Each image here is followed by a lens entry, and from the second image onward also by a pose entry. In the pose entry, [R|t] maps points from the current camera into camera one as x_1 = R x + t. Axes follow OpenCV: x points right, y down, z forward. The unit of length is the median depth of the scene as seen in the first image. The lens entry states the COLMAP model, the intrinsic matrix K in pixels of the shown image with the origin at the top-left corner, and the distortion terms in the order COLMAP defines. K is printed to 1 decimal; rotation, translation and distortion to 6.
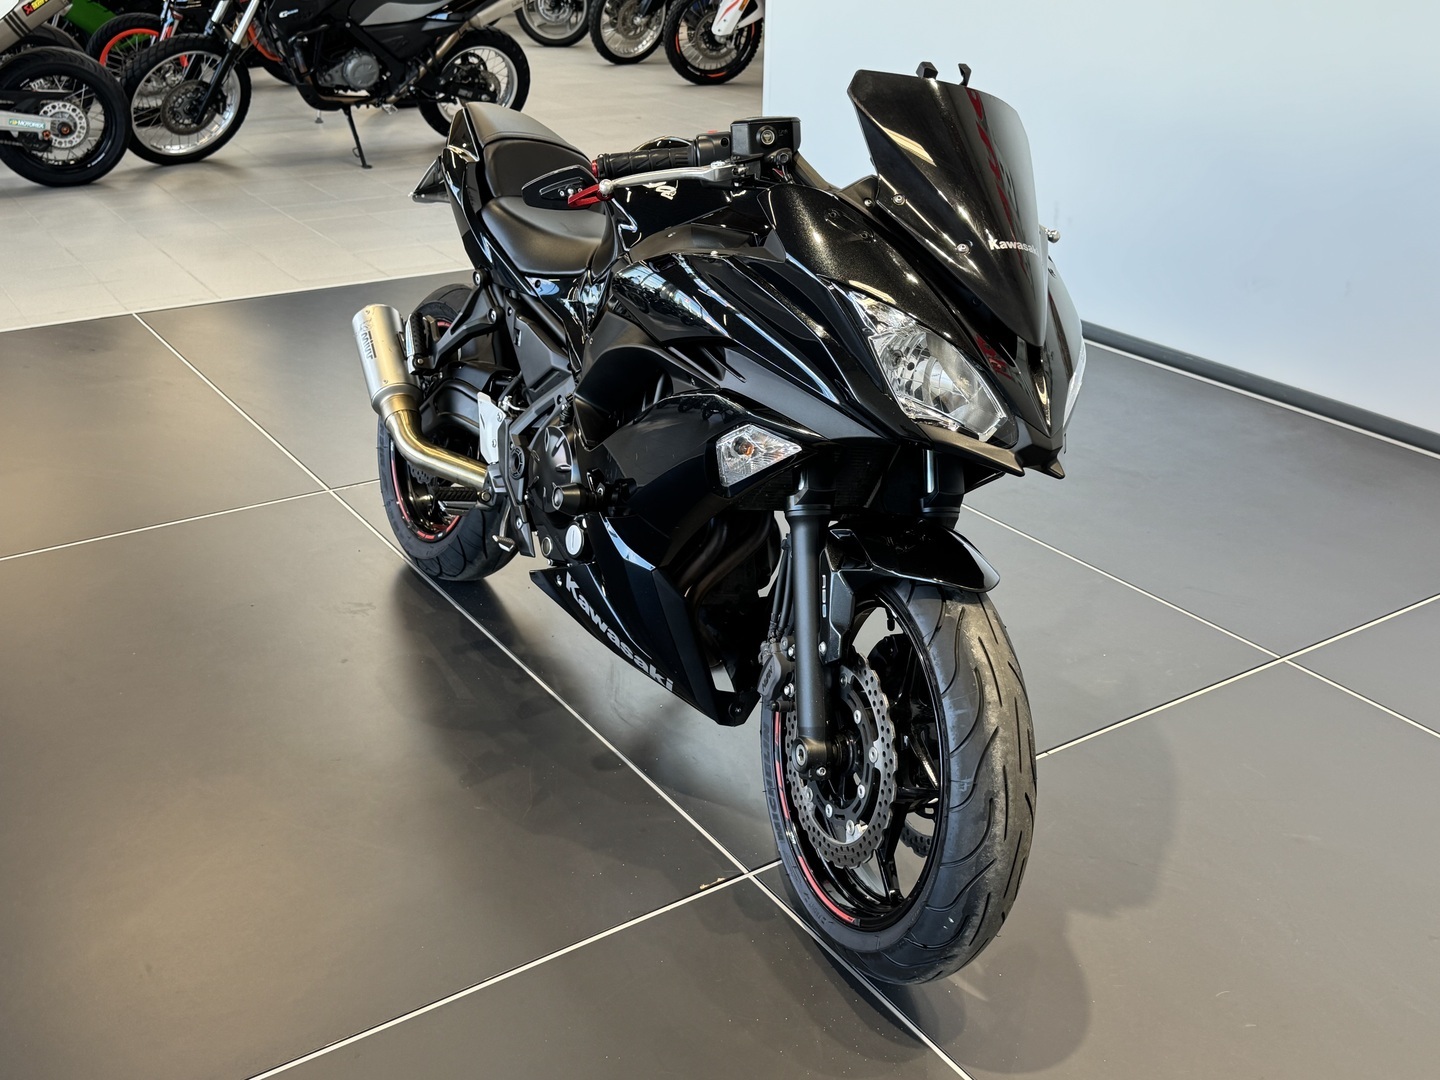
lens RADIAL K [[1496.0, 0, 720.0], [0, 1496.0, 540.0], [0, 0, 1]] dist [0.008540, -0.011941]
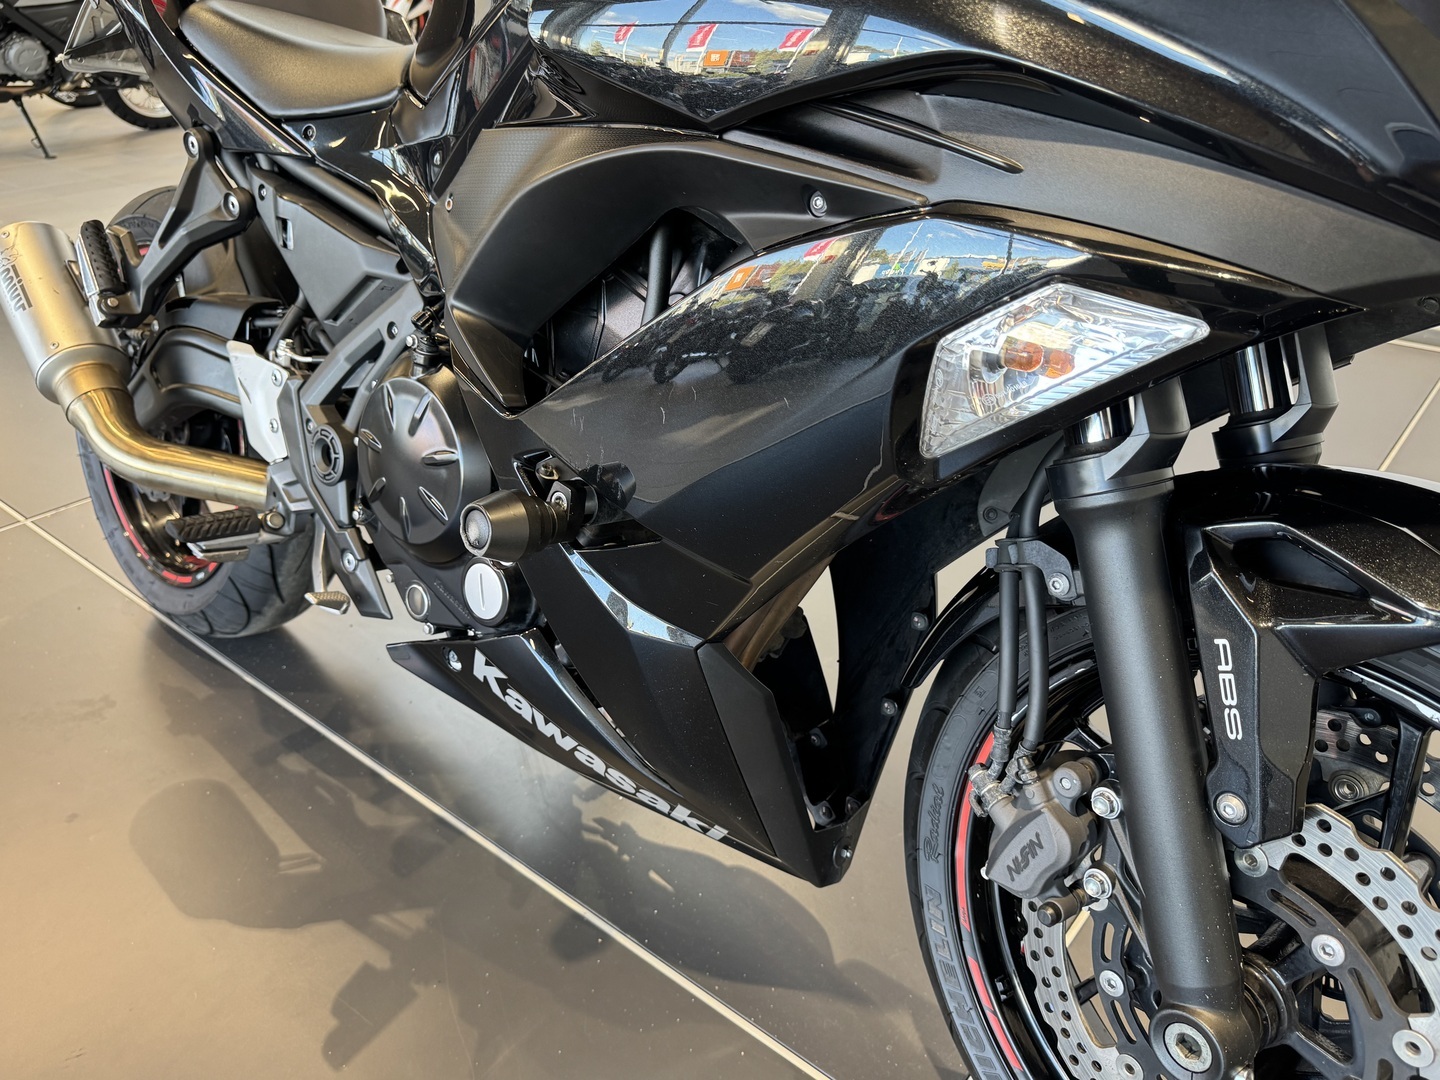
lens RADIAL K [[1074.6, 0, 720.0], [0, 1074.6, 540.0], [0, 0, 1]] dist [-0.004103, -0.036846]
pose [[0.953714, -0.156823, 0.256586, -0.098689], [0.136422, 0.986029, 0.095581, -0.036783], [-0.267990, -0.056153, 0.961784, 0.547939]]
